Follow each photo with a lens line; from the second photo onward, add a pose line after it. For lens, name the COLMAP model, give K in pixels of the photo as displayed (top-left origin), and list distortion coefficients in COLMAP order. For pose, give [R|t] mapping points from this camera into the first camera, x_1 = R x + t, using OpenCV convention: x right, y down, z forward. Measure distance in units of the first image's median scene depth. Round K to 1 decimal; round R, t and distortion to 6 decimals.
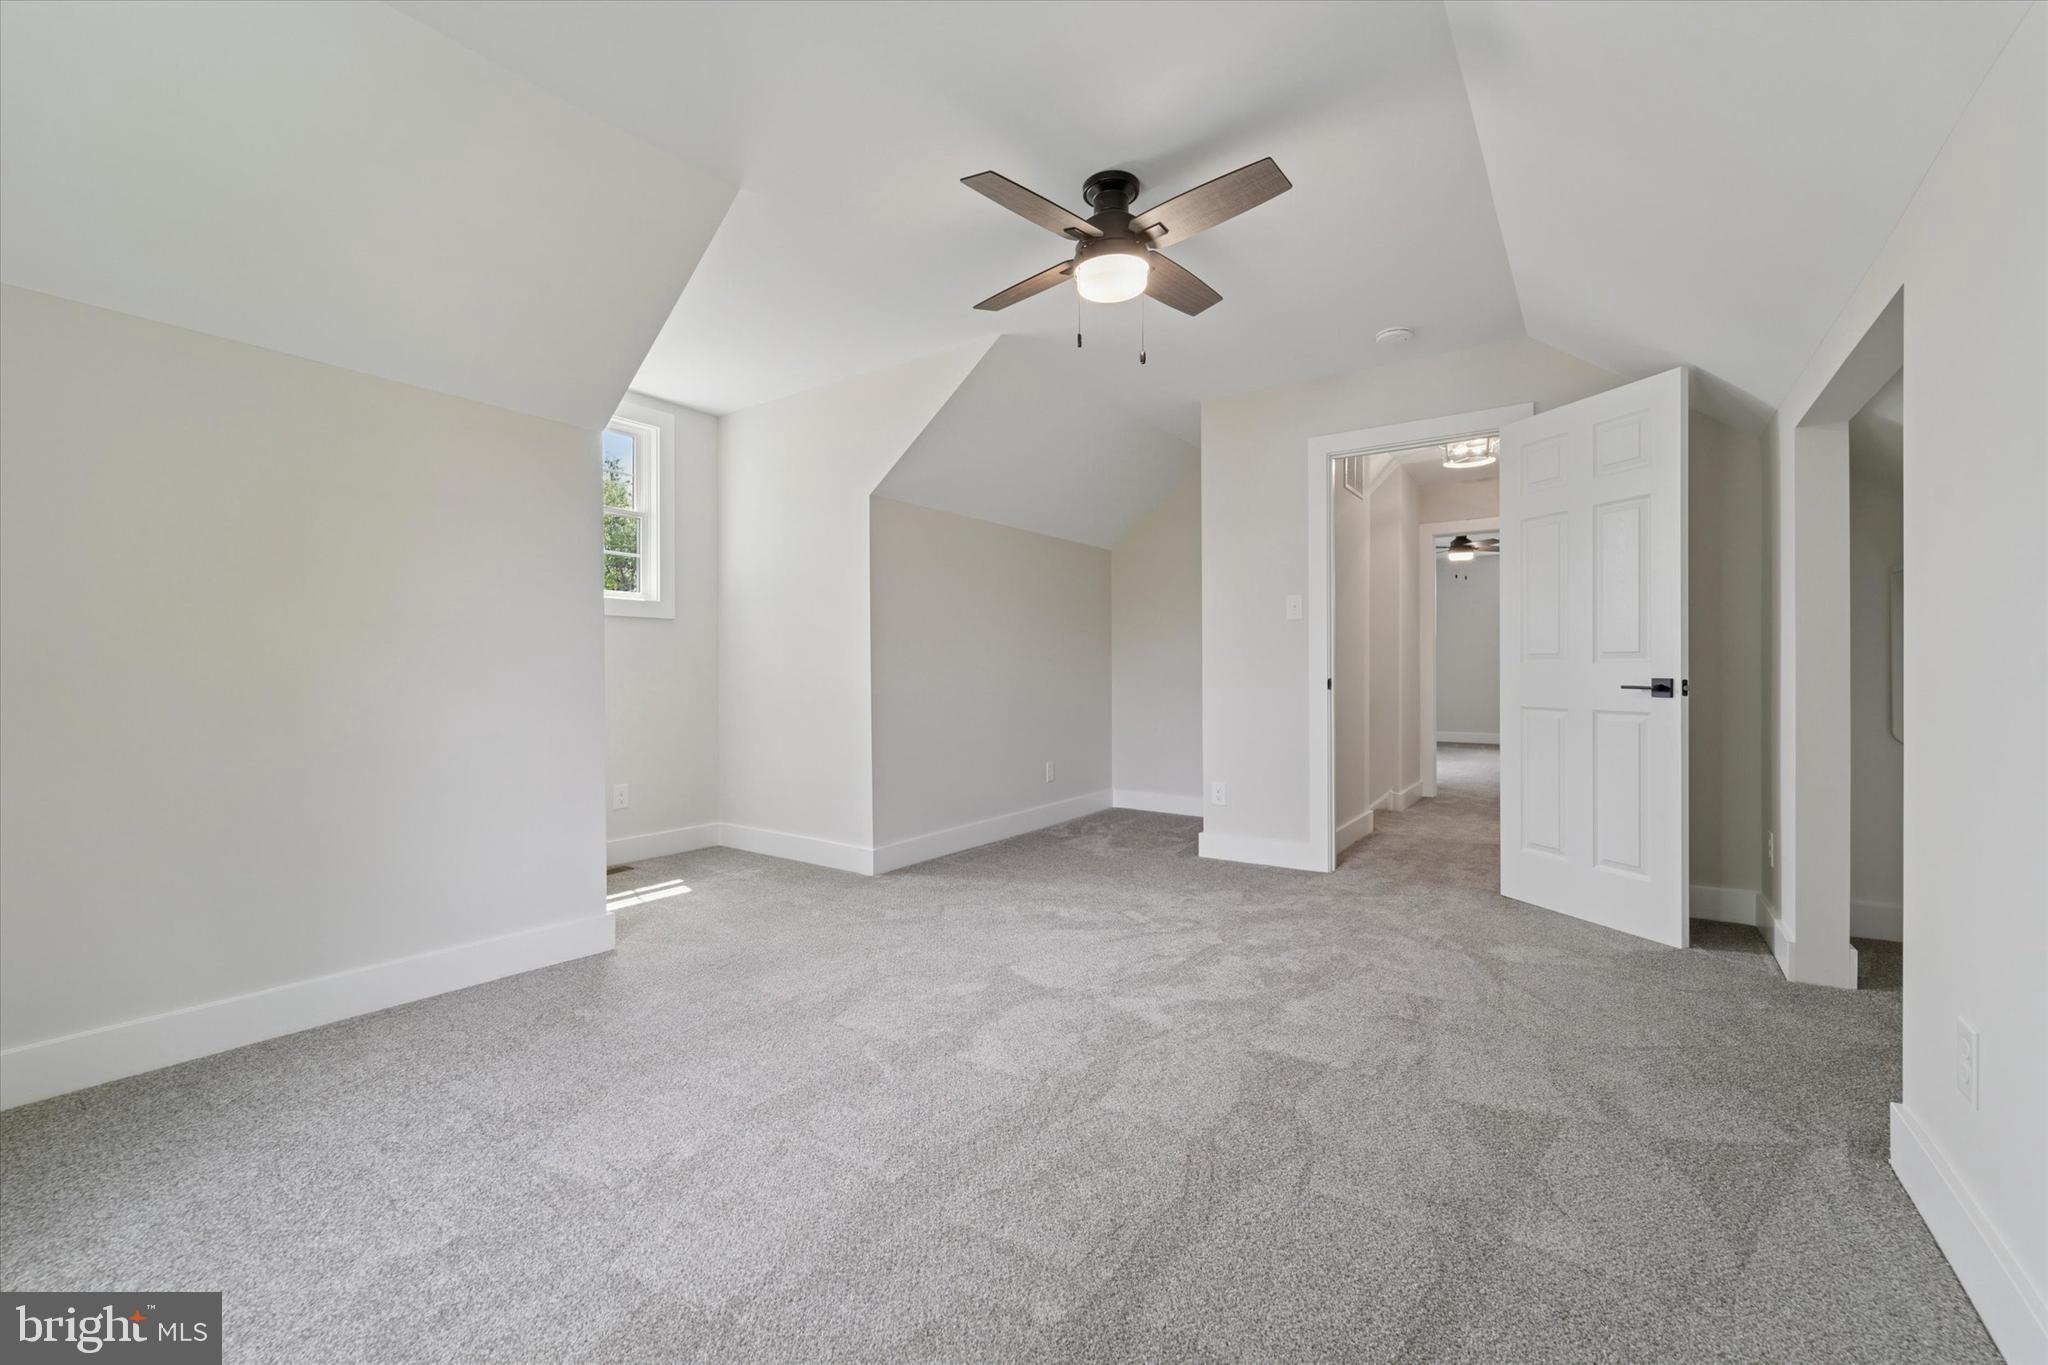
lens RADIAL K [[839.7, 0, 1028.9], [0, 839.7, 668.6], [0, 0, 1]] dist [0.000301, -0.000054]
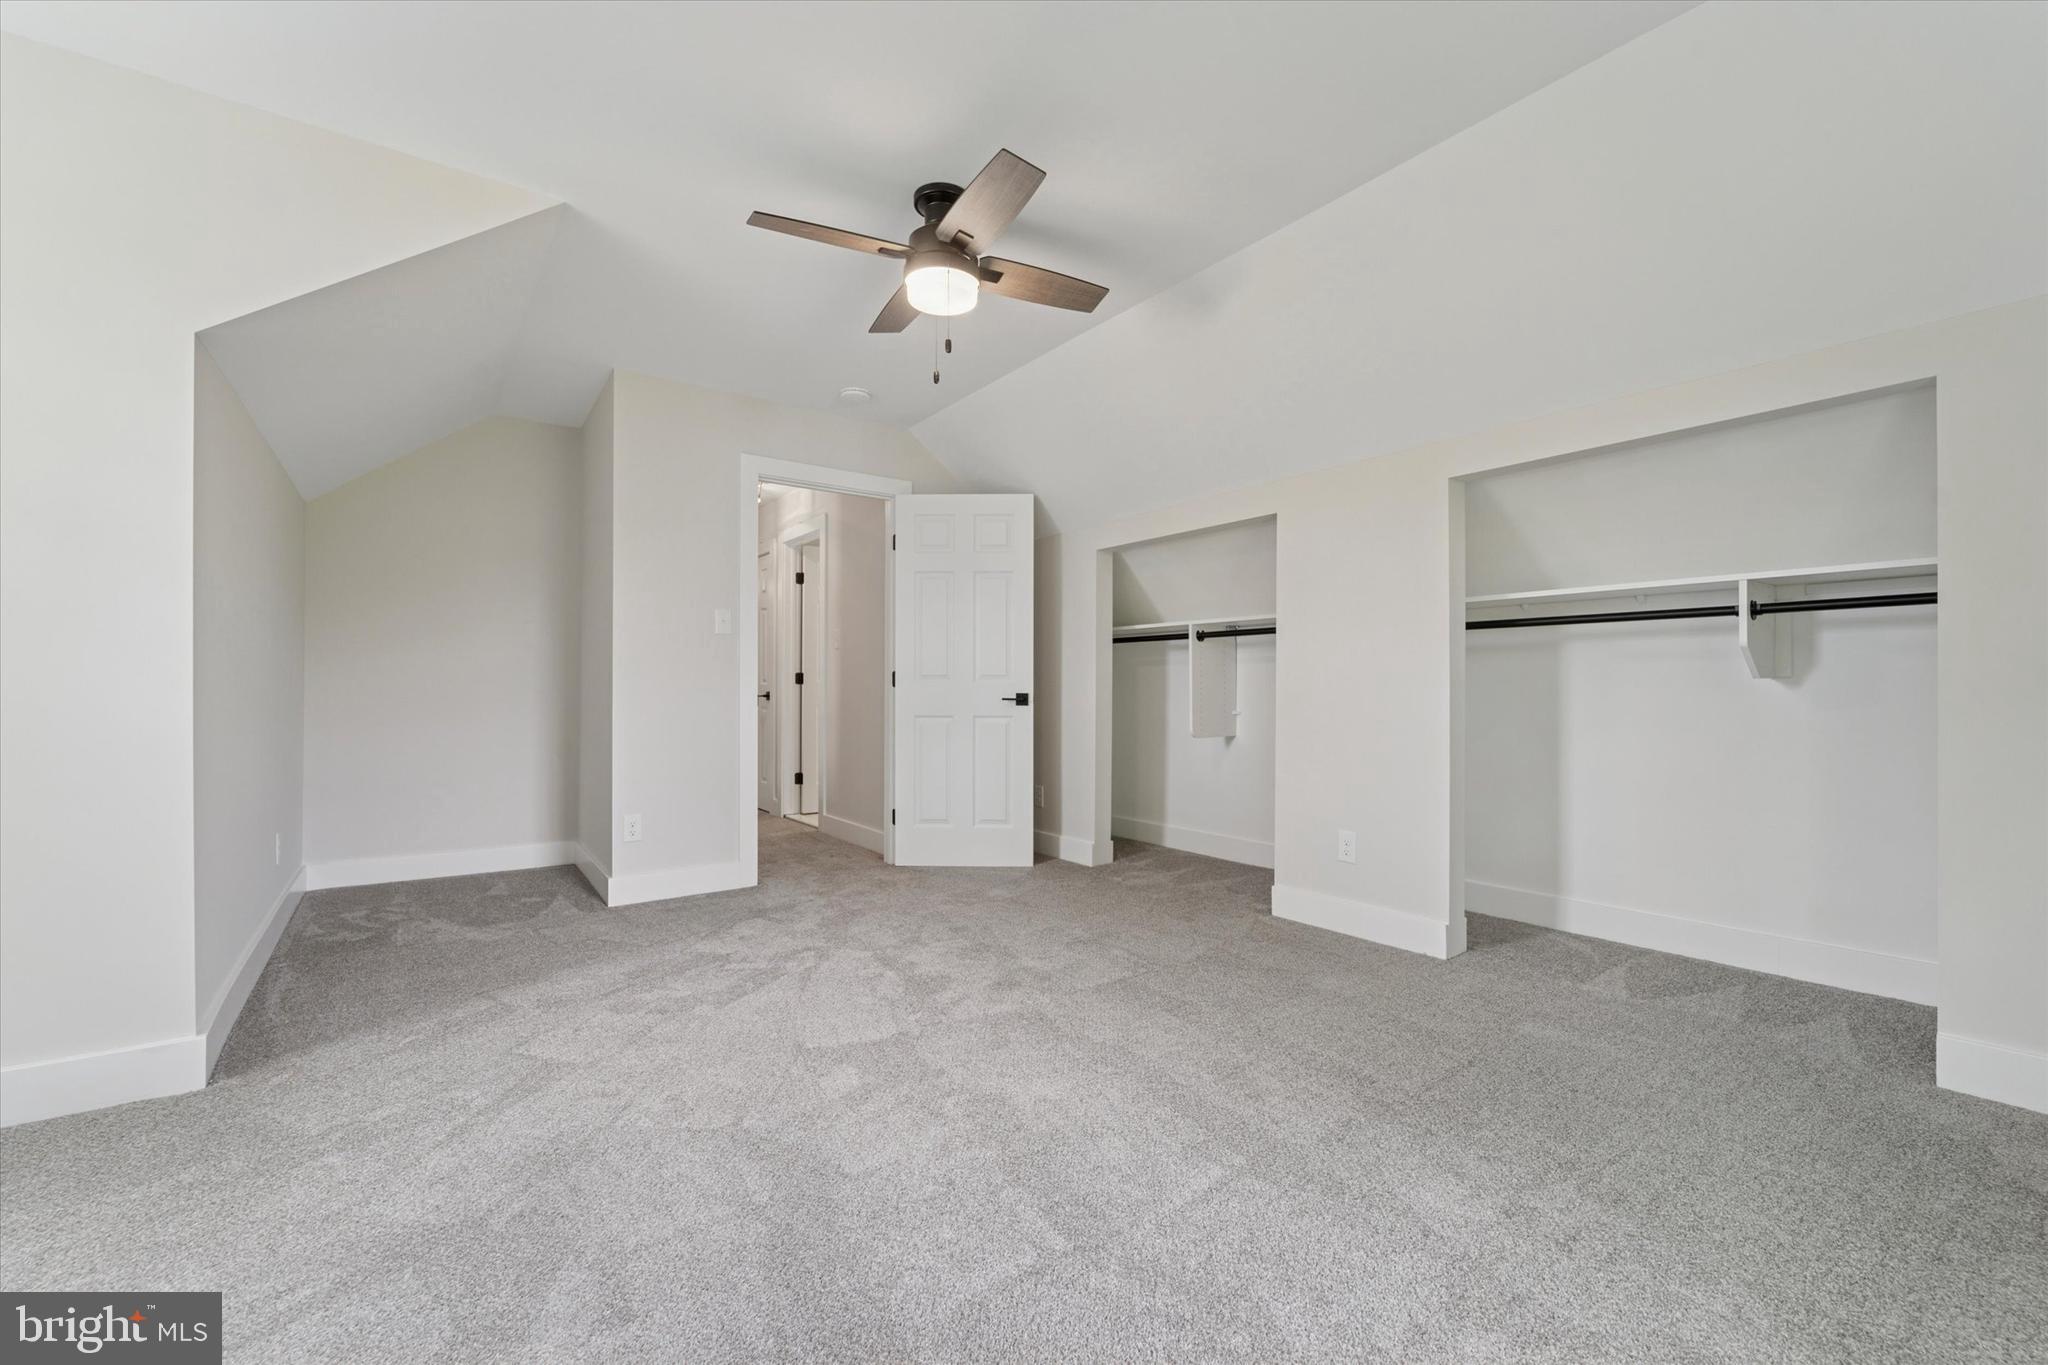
lens RADIAL K [[833.3, 0, 1029.1], [0, 833.3, 682.3], [0, 0, 1]] dist [0.001378, -0.003056]
pose [[0.319333, 0.010970, 0.947579, -0.693204], [-0.005975, 0.999936, -0.009562, 0.006271], [-0.947624, -0.002608, 0.319378, 0.510057]]
